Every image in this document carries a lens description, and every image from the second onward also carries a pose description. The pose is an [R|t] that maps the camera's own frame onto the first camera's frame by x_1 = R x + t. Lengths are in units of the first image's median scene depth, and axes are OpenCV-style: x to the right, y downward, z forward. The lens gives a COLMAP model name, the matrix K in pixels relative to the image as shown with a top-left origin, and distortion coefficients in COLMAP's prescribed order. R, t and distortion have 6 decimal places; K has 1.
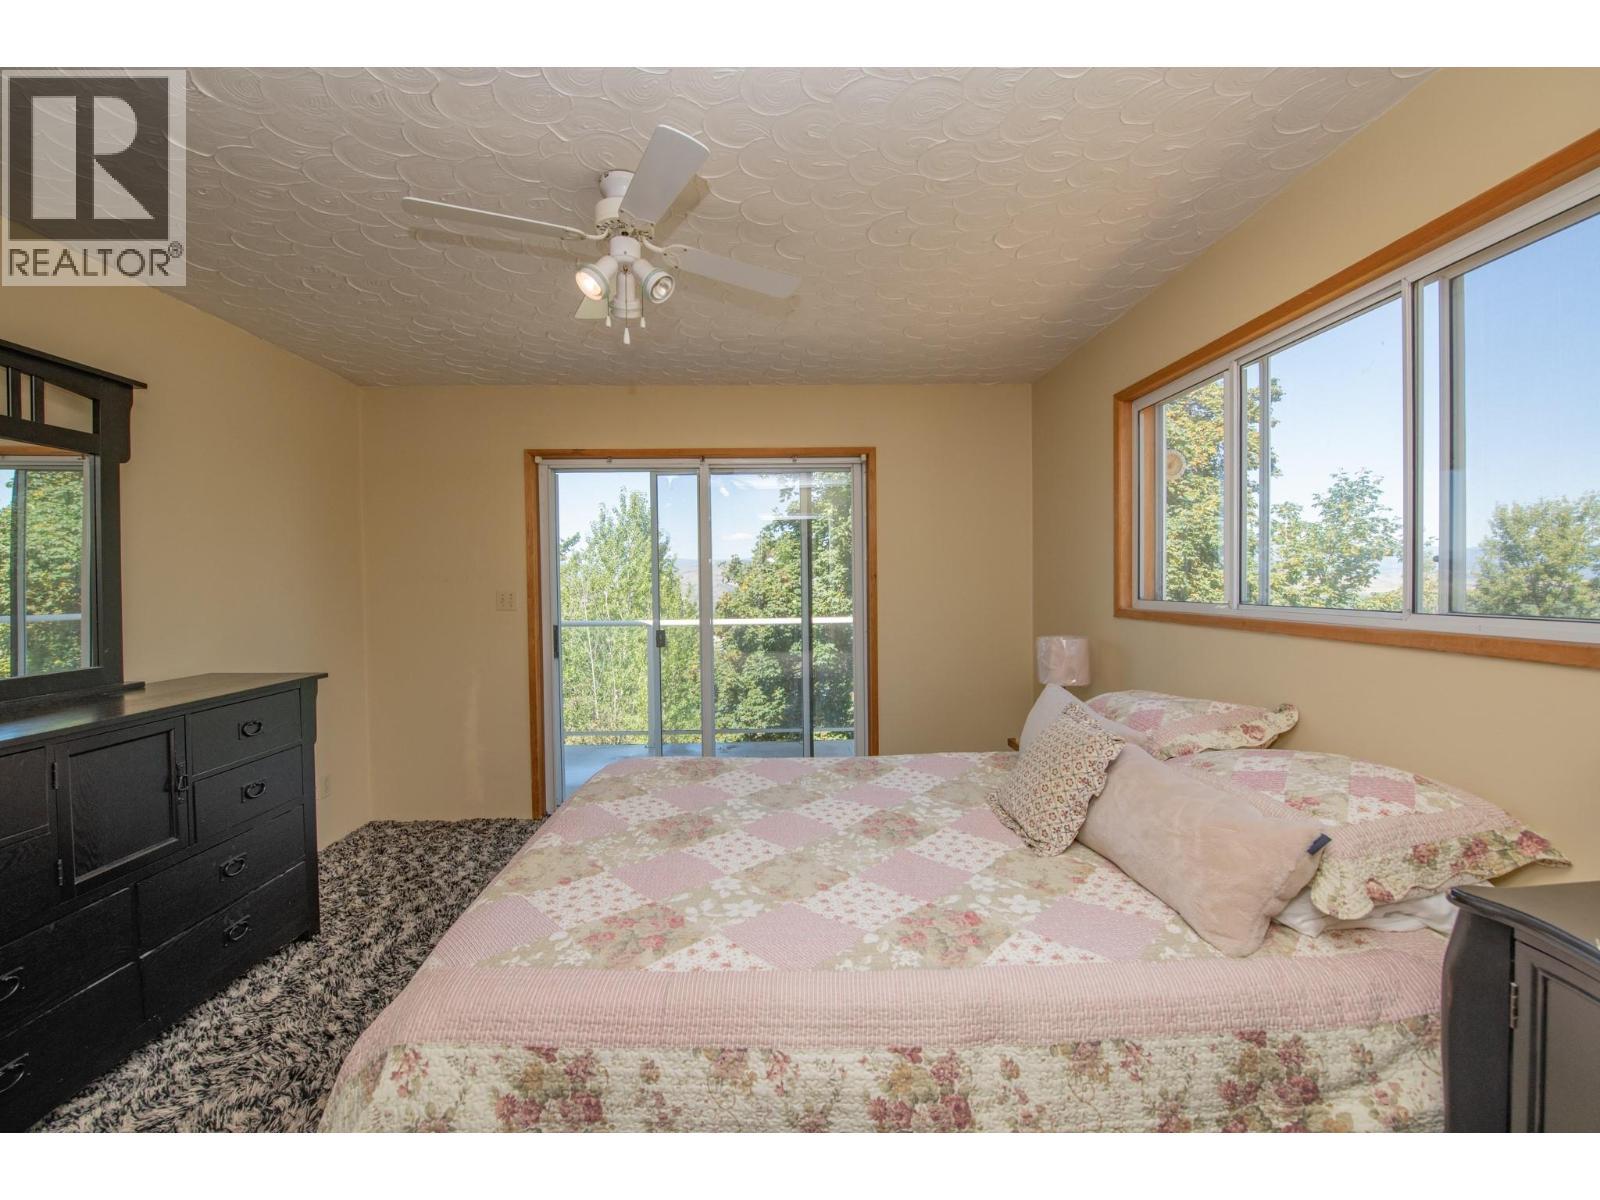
lens RADIAL K [[642.2, 0, 799.3], [0, 642.2, 595.7], [0, 0, 1]] dist [-0.012883, -0.003392]
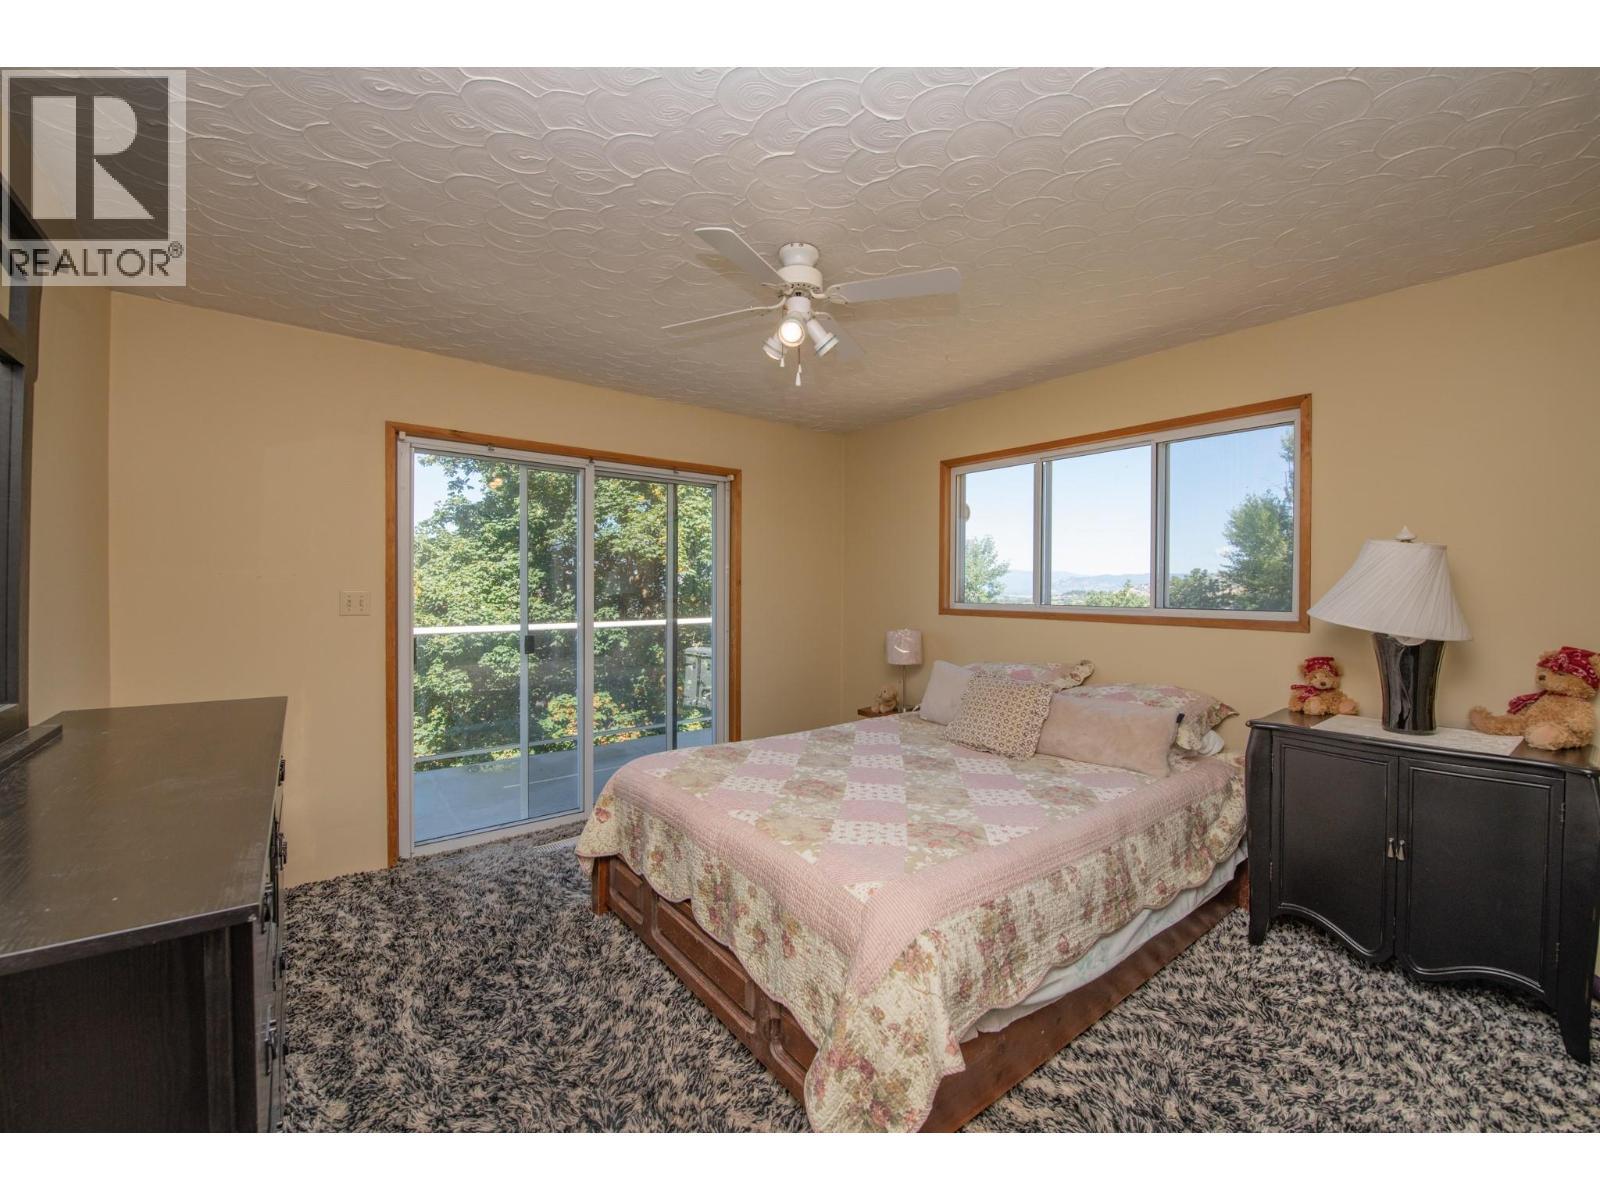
lens RADIAL K [[642.2, 0, 799.3], [0, 642.2, 595.7], [0, 0, 1]] dist [-0.012883, -0.003392]
pose [[0.804297, 0.007337, 0.594183, -0.470036], [-0.000616, 0.999934, -0.011513, 0.006212], [-0.594228, 0.008894, 0.804248, 0.019263]]
